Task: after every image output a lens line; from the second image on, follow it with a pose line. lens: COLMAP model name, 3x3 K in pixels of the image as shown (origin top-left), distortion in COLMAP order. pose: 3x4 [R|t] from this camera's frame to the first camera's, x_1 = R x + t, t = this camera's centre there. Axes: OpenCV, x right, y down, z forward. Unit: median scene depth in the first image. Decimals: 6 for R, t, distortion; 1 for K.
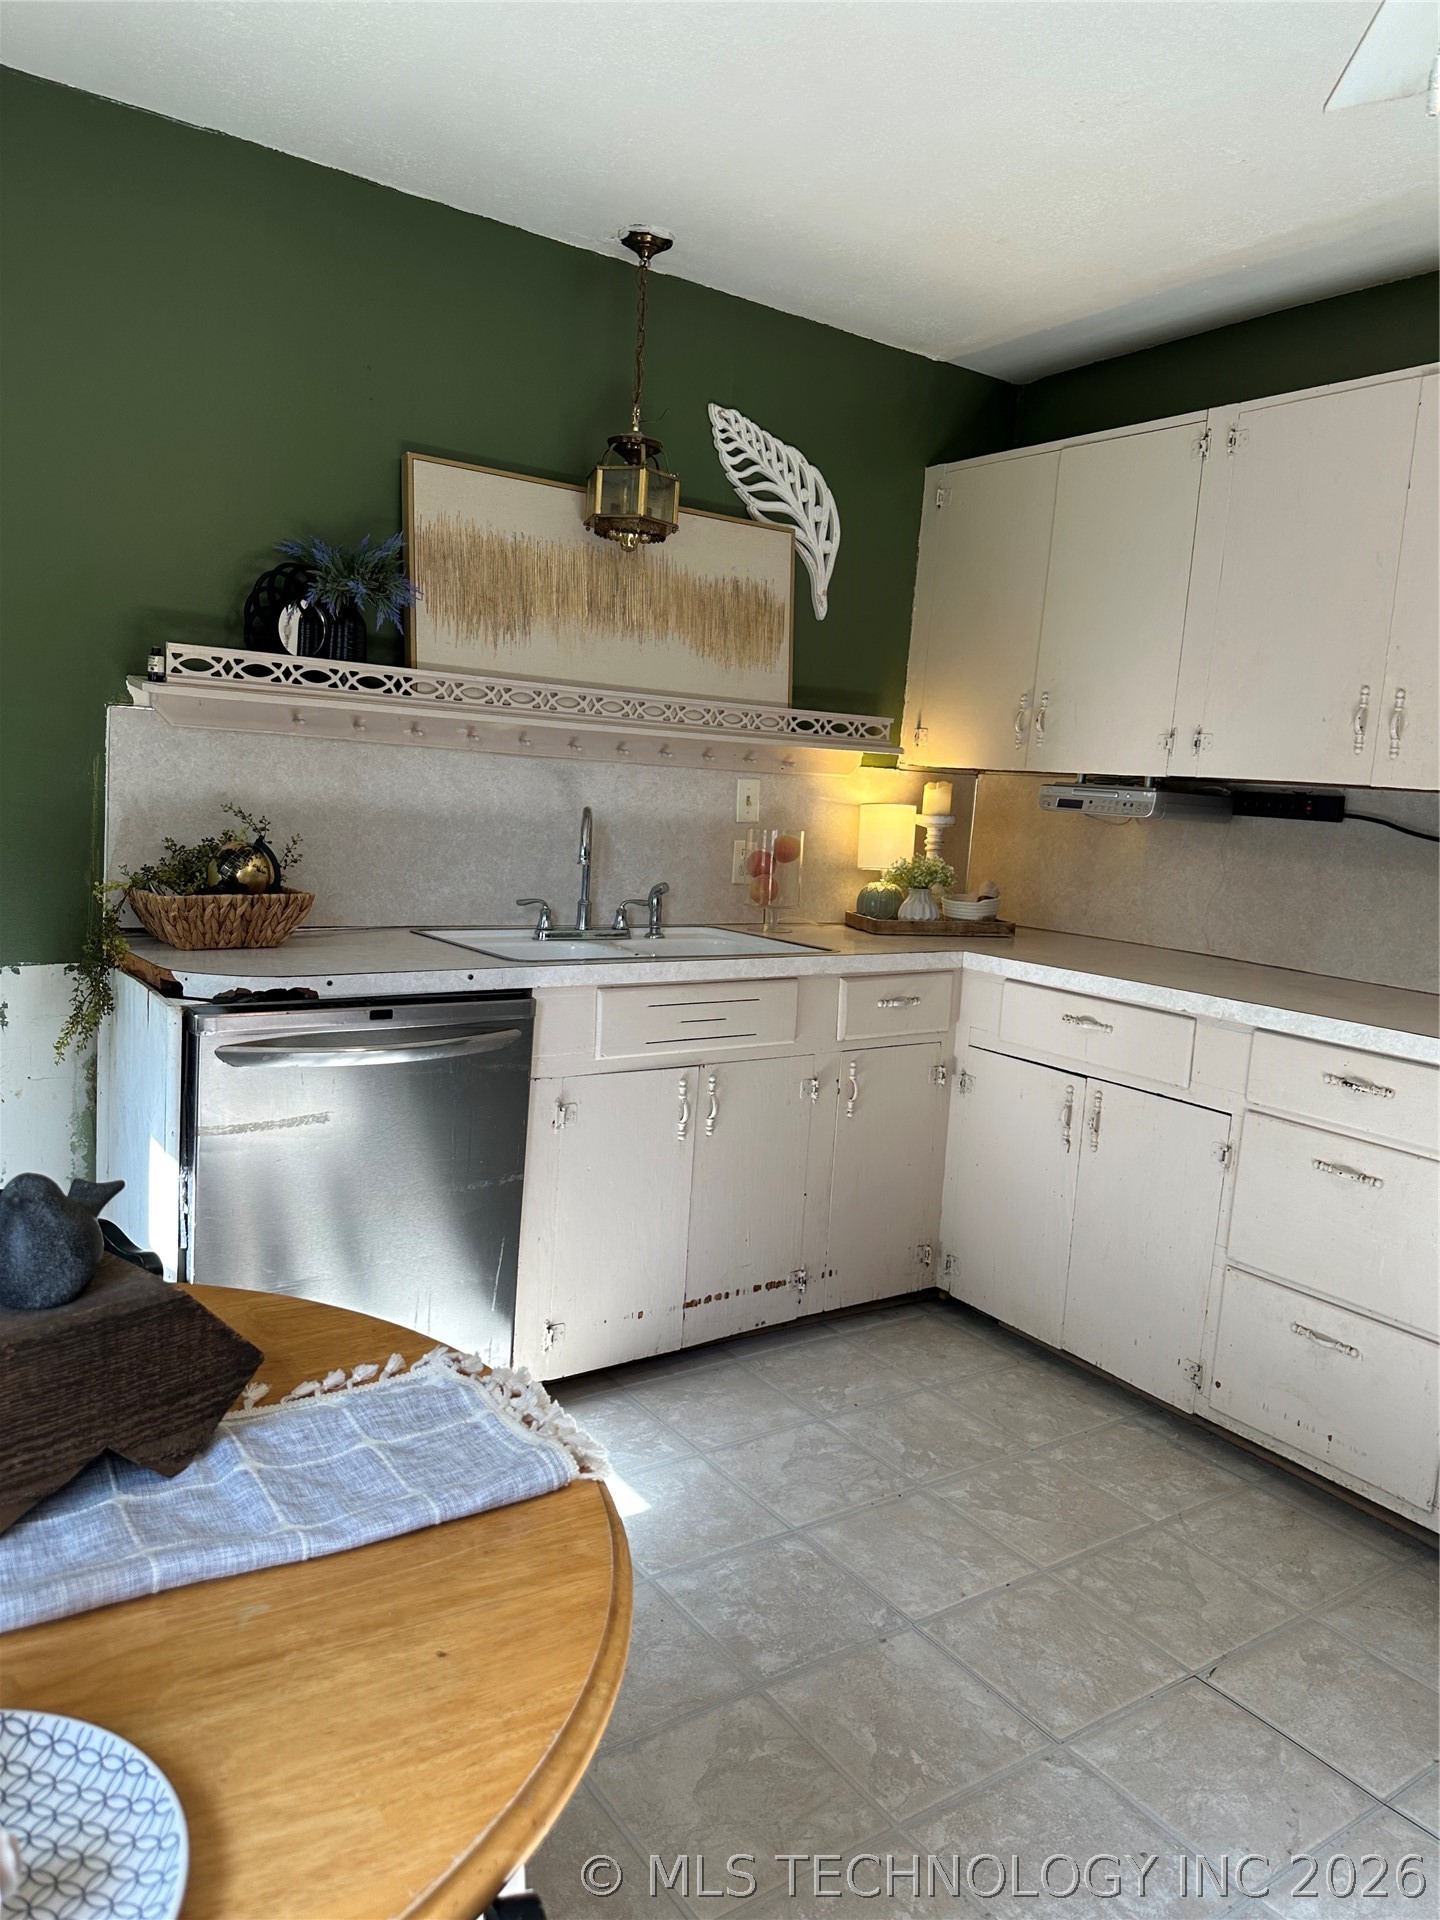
lens RADIAL K [[1364.9, 0, 716.0], [0, 1364.9, 971.6], [0, 0, 1]] dist [0.056341, -0.078802]
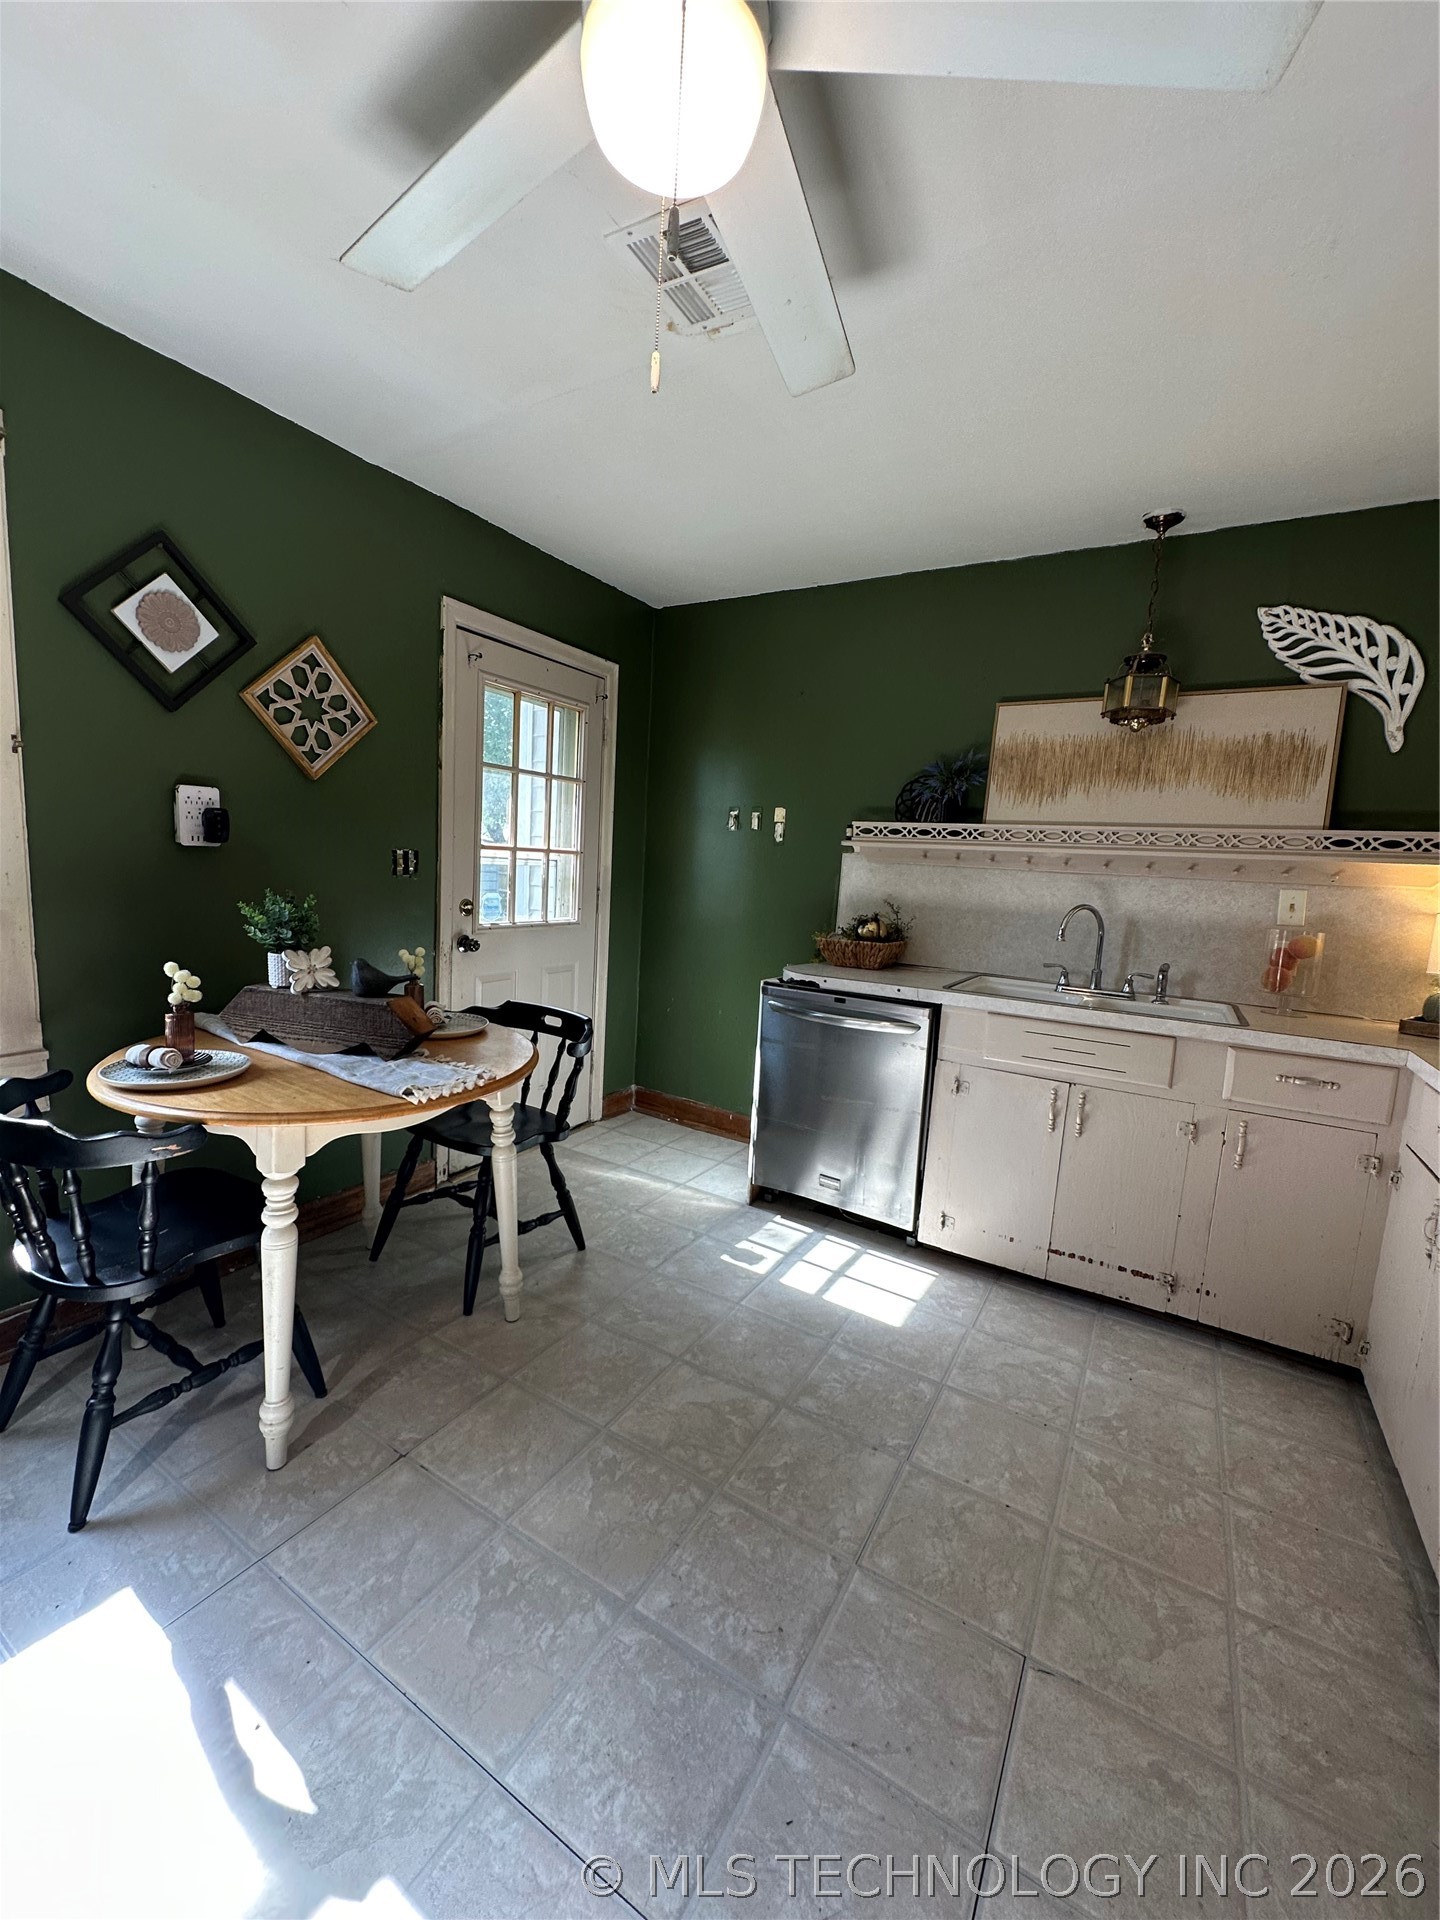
lens RADIAL K [[773.9, 0, 717.6], [0, 773.9, 957.8], [0, 0, 1]] dist [-0.001691, 0.000348]
pose [[0.403496, 0.069673, -0.912325, 0.621760], [-0.156191, 0.987706, 0.006351, -0.007262], [0.901552, 0.139934, 0.409418, 0.356855]]
